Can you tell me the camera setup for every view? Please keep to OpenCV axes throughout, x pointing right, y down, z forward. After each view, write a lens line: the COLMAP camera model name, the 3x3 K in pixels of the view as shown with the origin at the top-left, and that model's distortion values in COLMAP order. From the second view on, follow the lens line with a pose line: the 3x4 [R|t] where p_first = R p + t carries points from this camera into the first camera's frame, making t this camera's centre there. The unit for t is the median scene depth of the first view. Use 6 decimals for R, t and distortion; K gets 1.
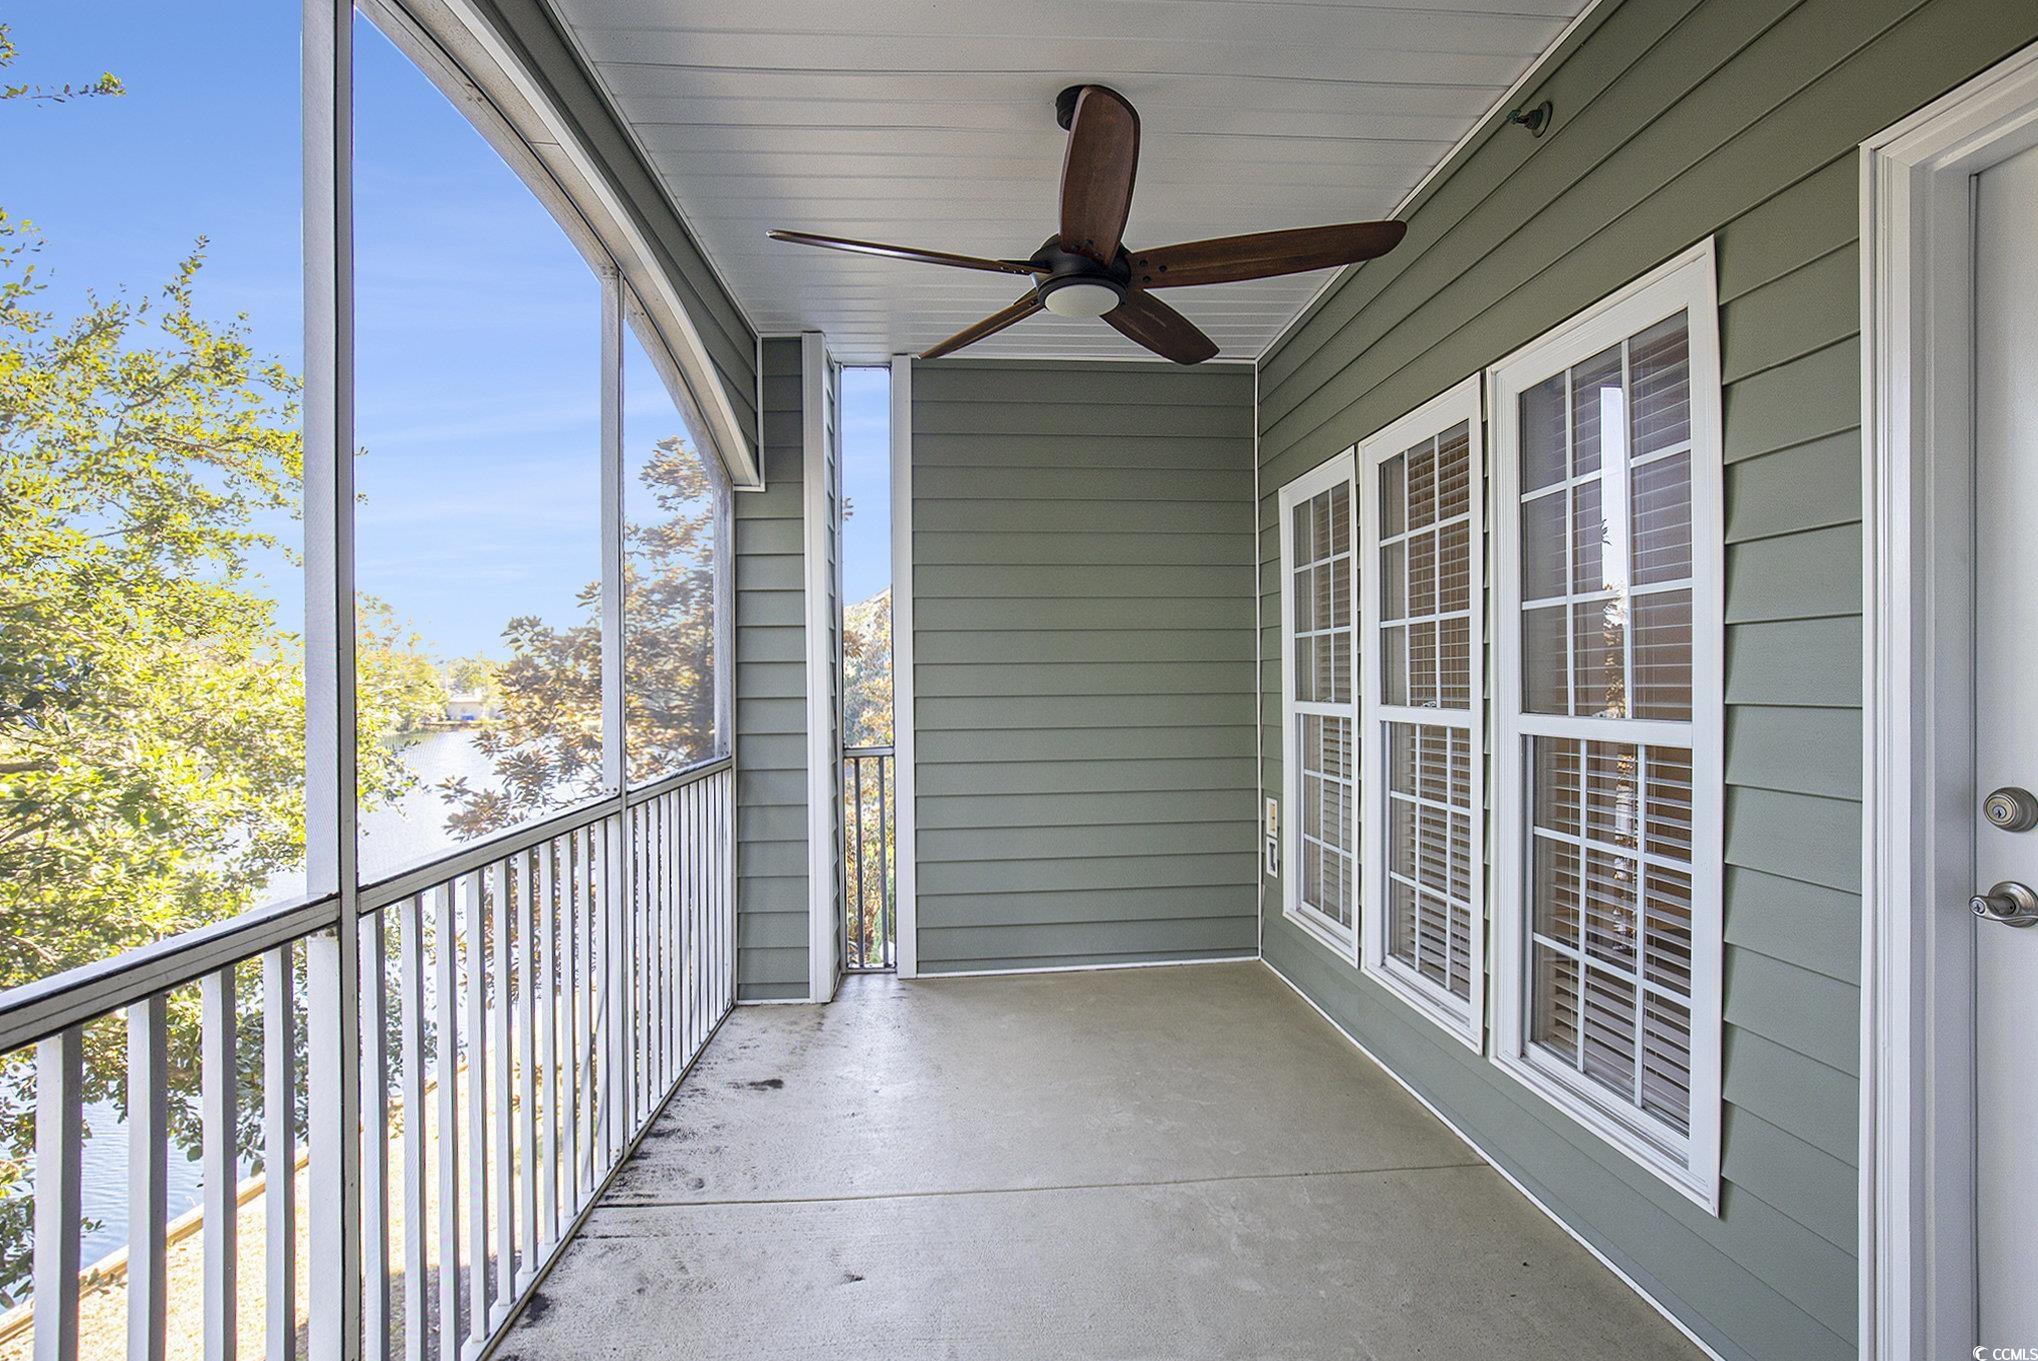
lens RADIAL K [[944.8, 0, 1016.3], [0, 944.8, 678.2], [0, 0, 1]] dist [-0.035416, 0.006406]
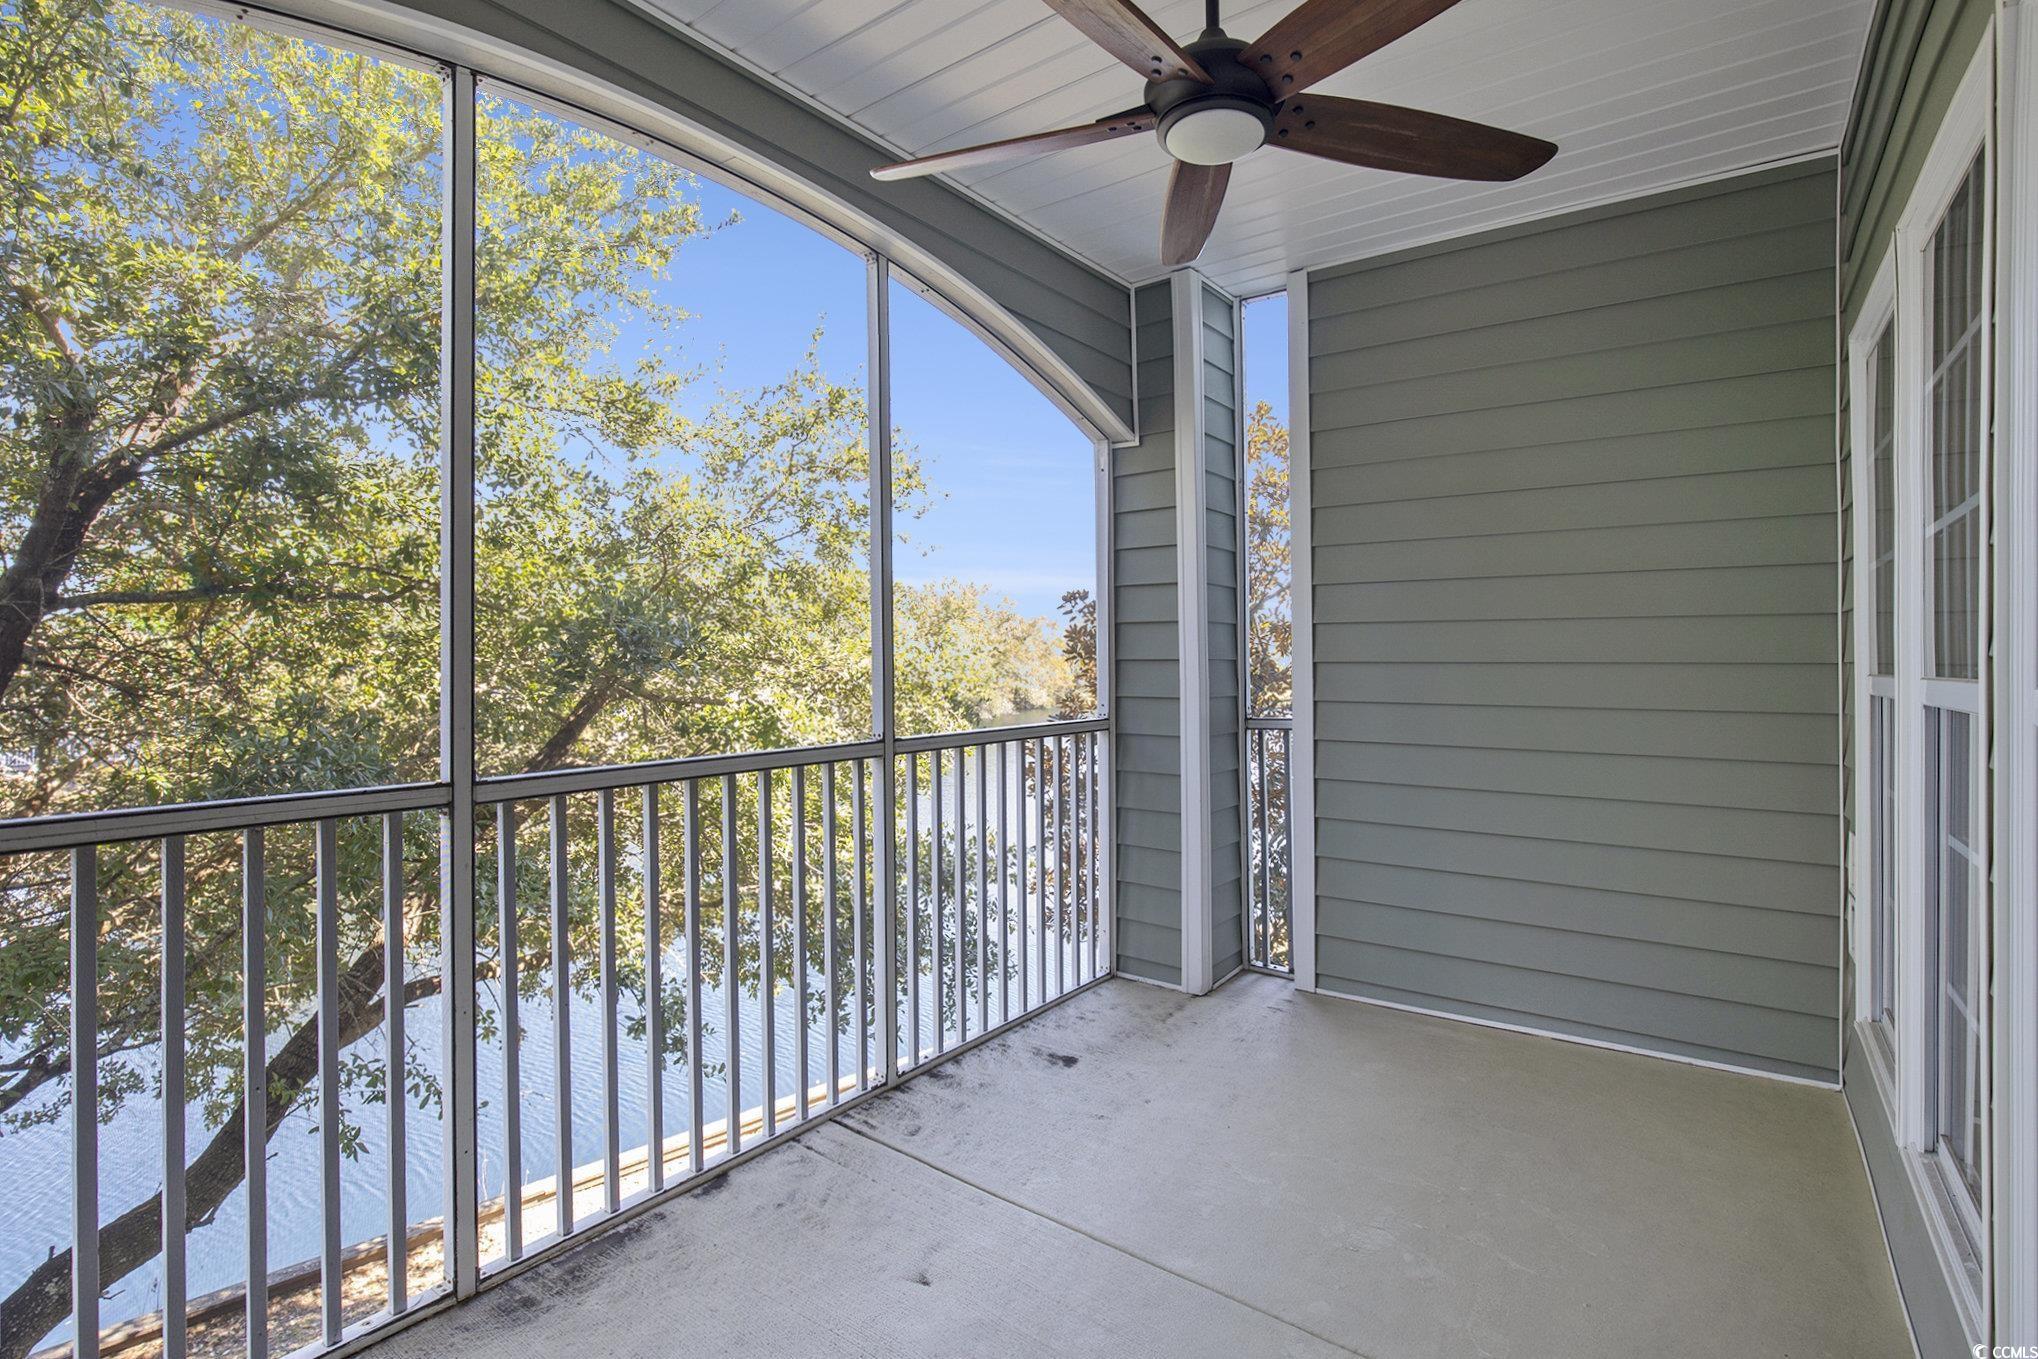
lens RADIAL K [[944.8, 0, 1012.5], [0, 944.8, 630.9], [0, 0, 1]] dist [-0.035416, 0.006406]
pose [[0.760084, -0.006045, -0.649796, 0.256974], [-0.010941, 0.999696, -0.022098, 0.014103], [0.649732, 0.023906, 0.759787, 0.183684]]
